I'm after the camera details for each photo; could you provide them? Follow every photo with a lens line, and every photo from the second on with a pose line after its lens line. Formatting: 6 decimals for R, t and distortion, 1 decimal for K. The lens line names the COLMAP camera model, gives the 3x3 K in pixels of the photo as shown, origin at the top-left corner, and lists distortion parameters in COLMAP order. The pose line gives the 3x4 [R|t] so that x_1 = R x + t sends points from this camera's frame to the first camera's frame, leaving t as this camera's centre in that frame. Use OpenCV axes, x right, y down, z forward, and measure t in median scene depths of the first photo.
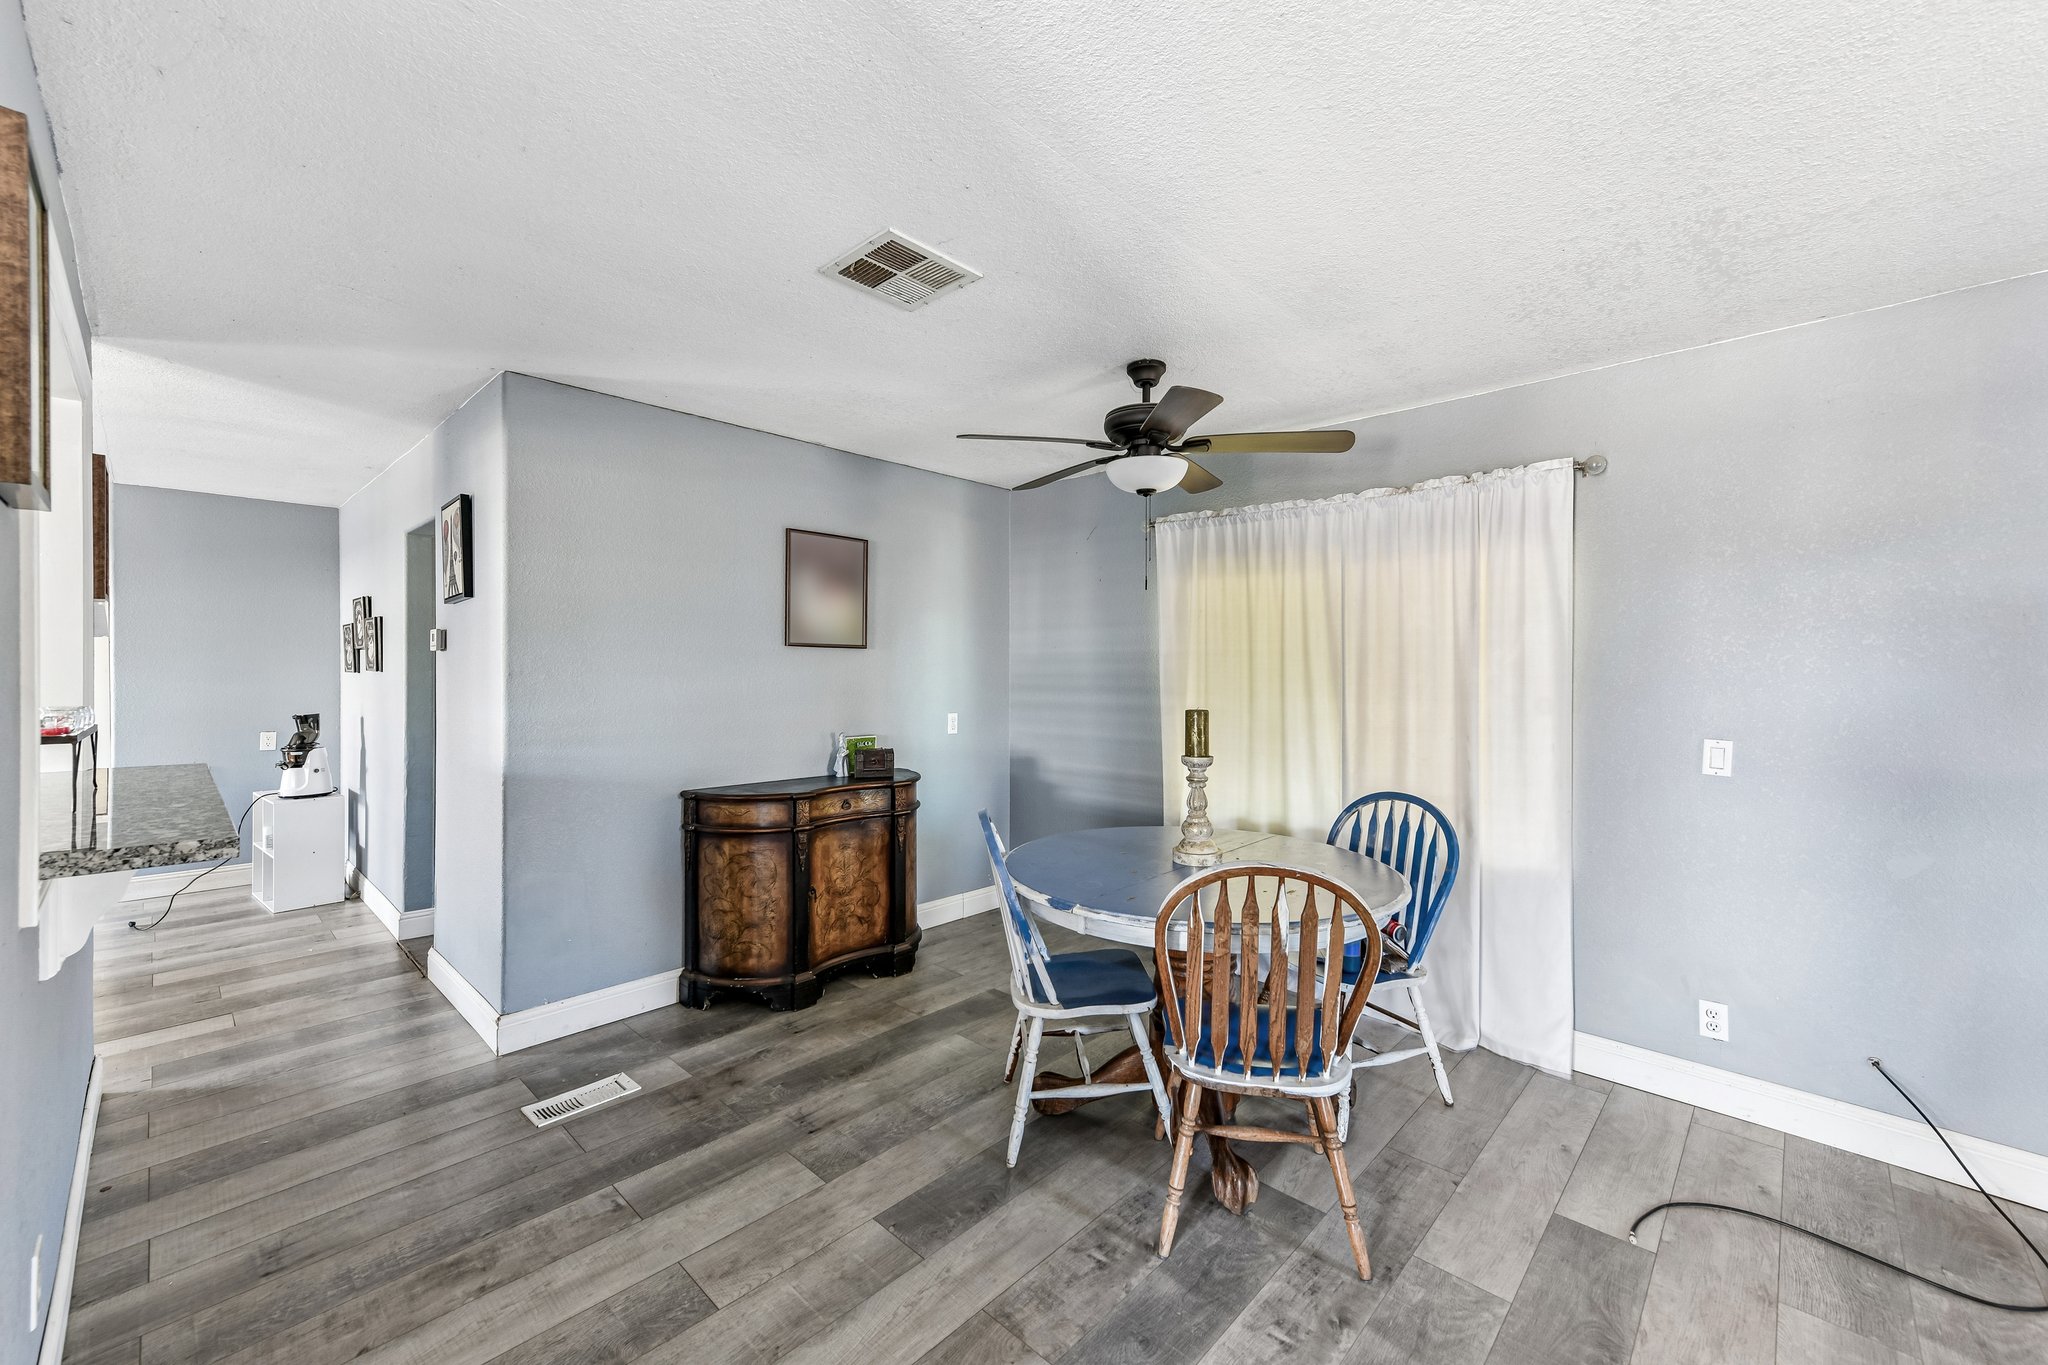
lens RADIAL K [[814.0, 0, 1036.2], [0, 814.0, 669.9], [0, 0, 1]] dist [0.019106, -0.001014]
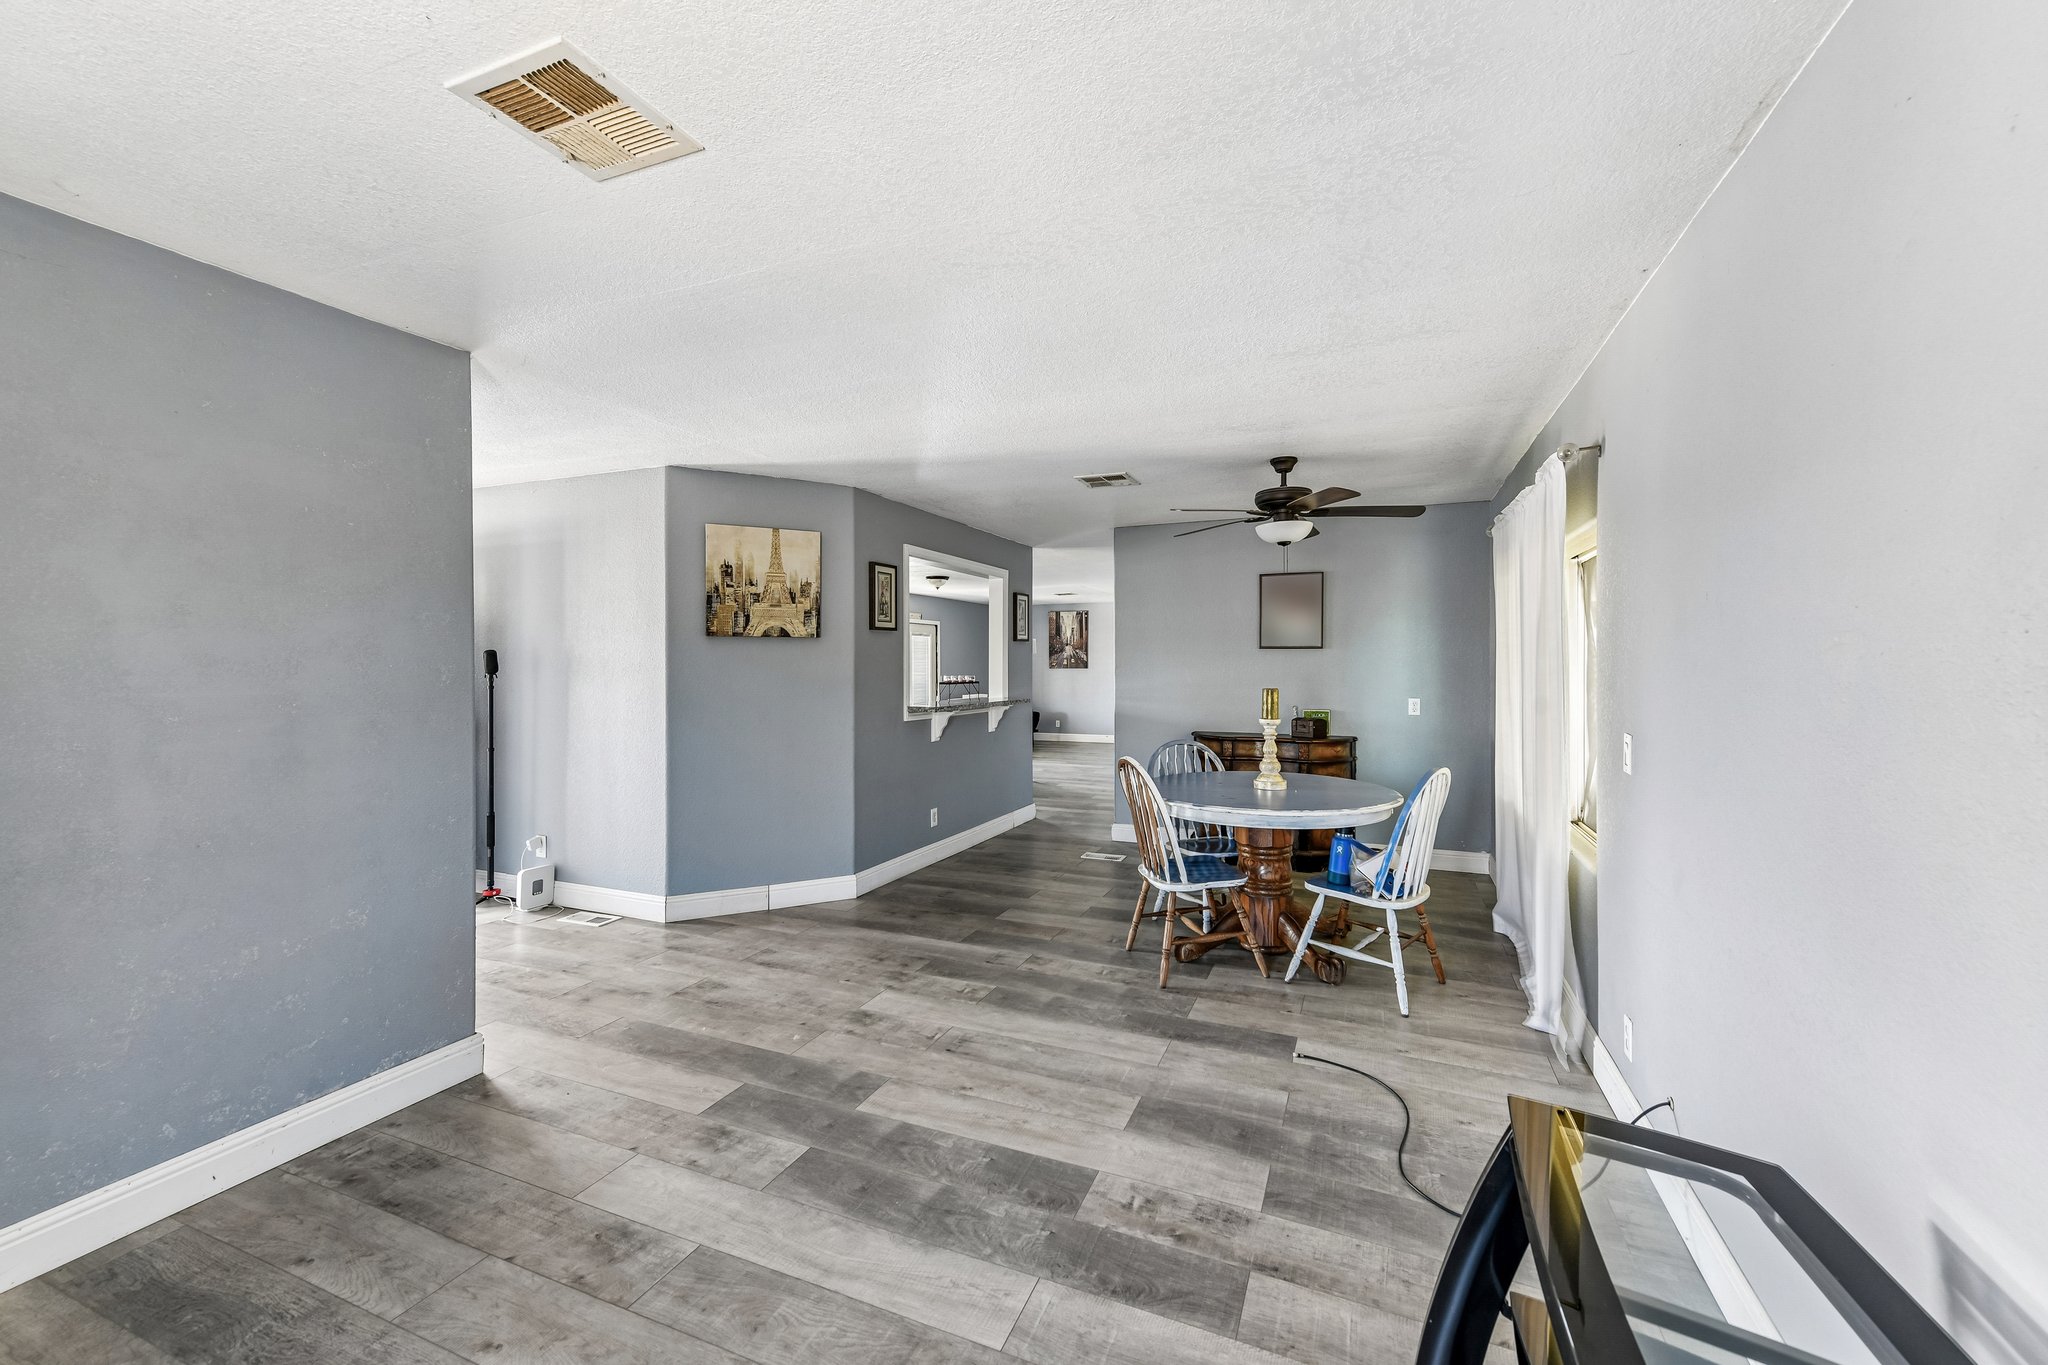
lens RADIAL K [[814.0, 0, 1019.9], [0, 814.0, 665.0], [0, 0, 1]] dist [0.019106, -0.001014]
pose [[0.335096, -0.003425, -0.942178, 1.178101], [0.002494, 0.999993, -0.002748, 0.006662], [0.942181, -0.001429, 0.335102, 0.041673]]
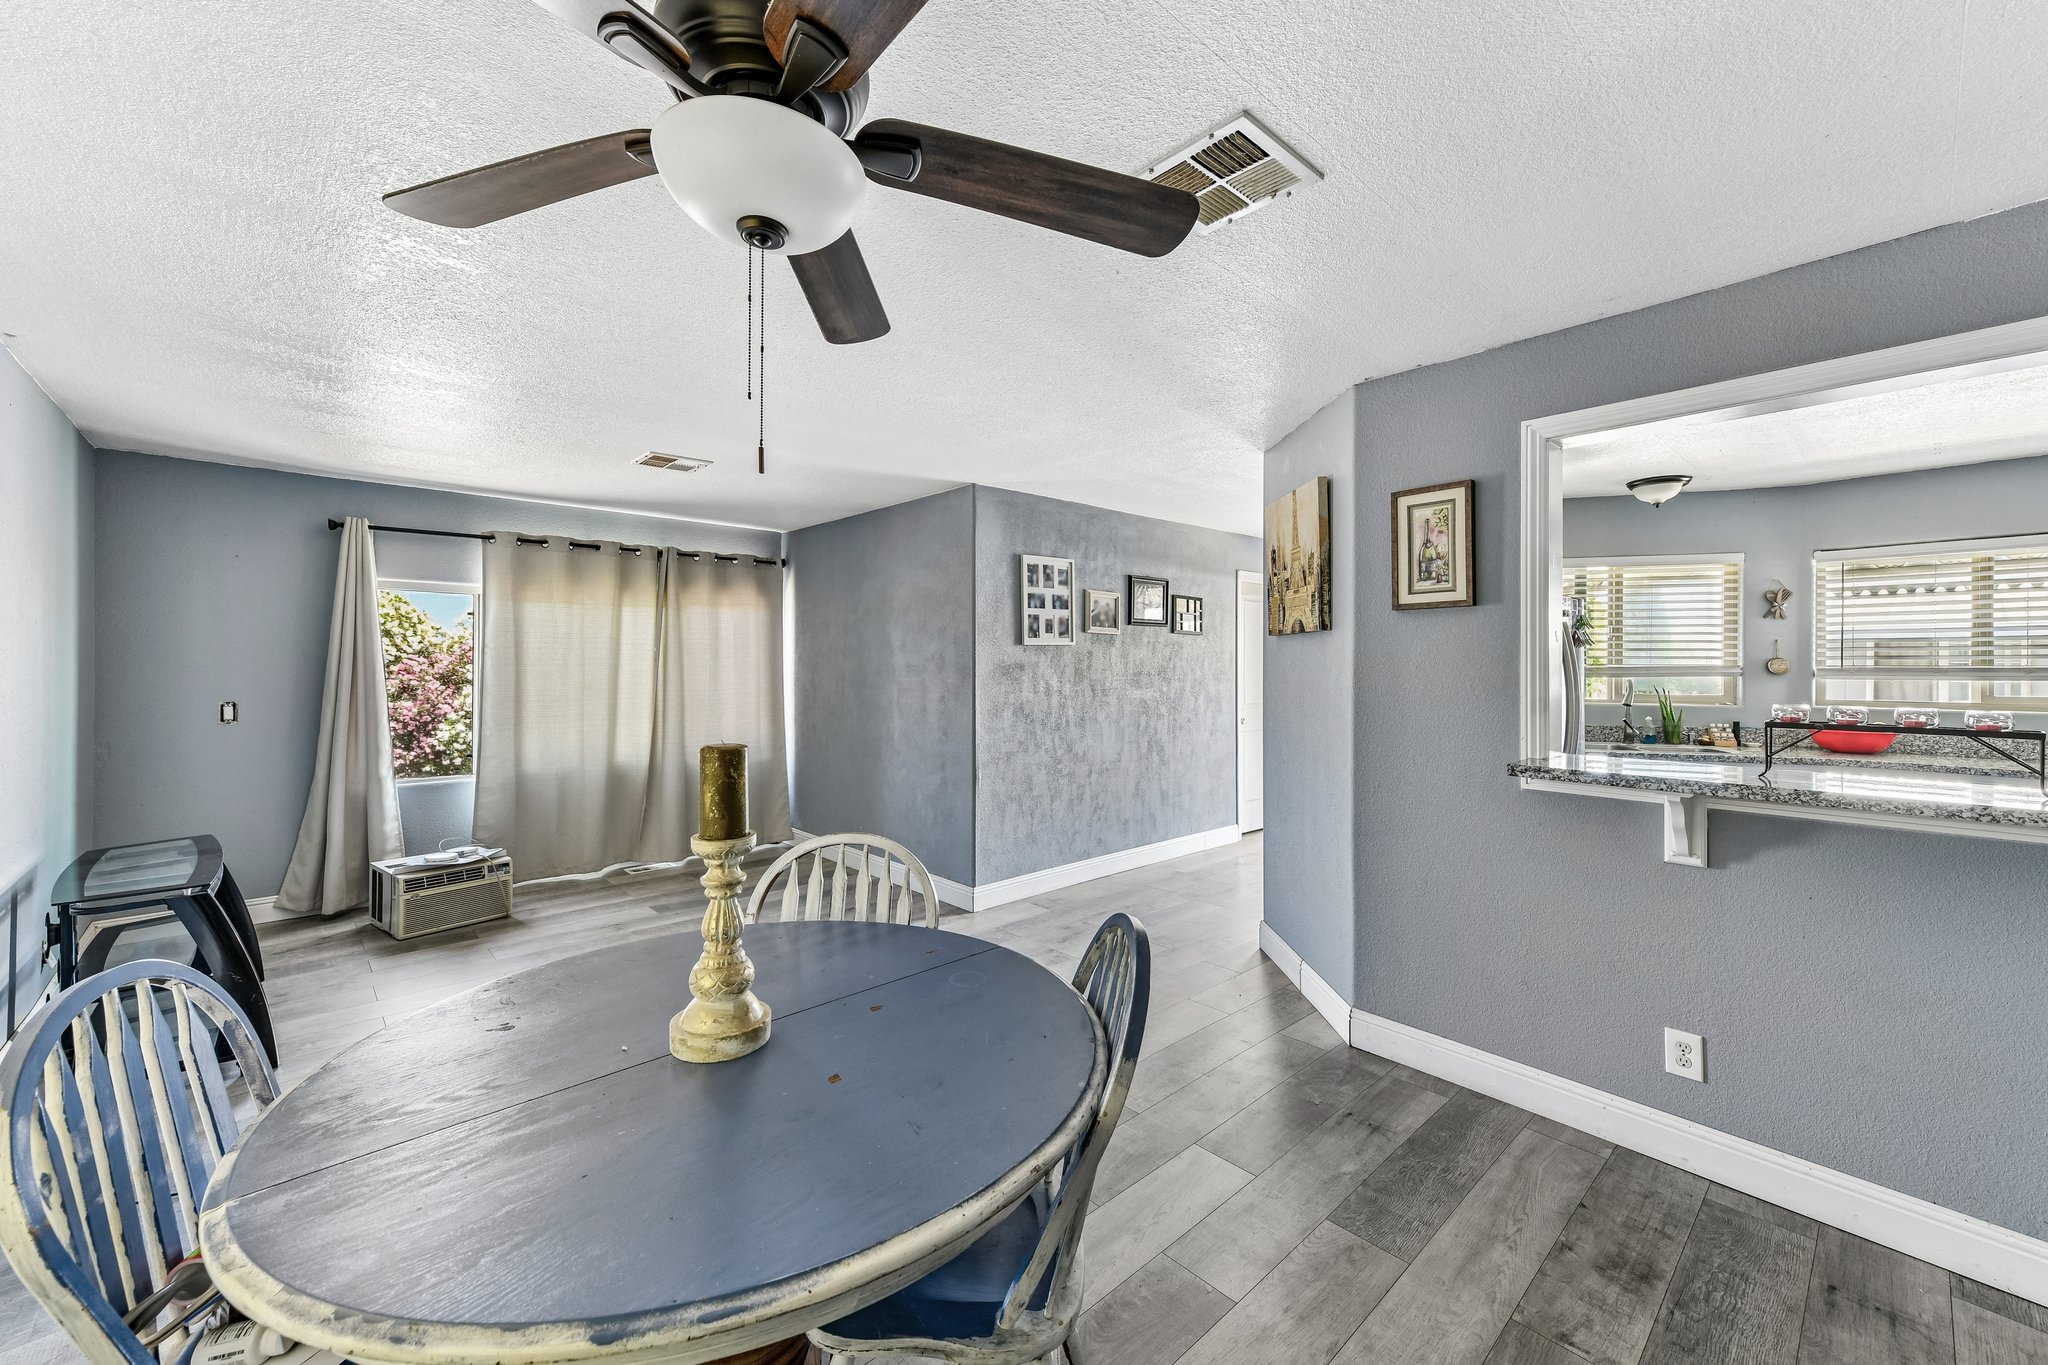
lens RADIAL K [[814.0, 0, 1073.4], [0, 814.0, 670.9], [0, 0, 1]] dist [0.019106, -0.001014]
pose [[-0.999279, -0.008750, 0.036934, -0.052211], [-0.008654, 0.999959, 0.002759, 0.003749], [-0.036956, 0.002437, -0.999314, 1.221189]]
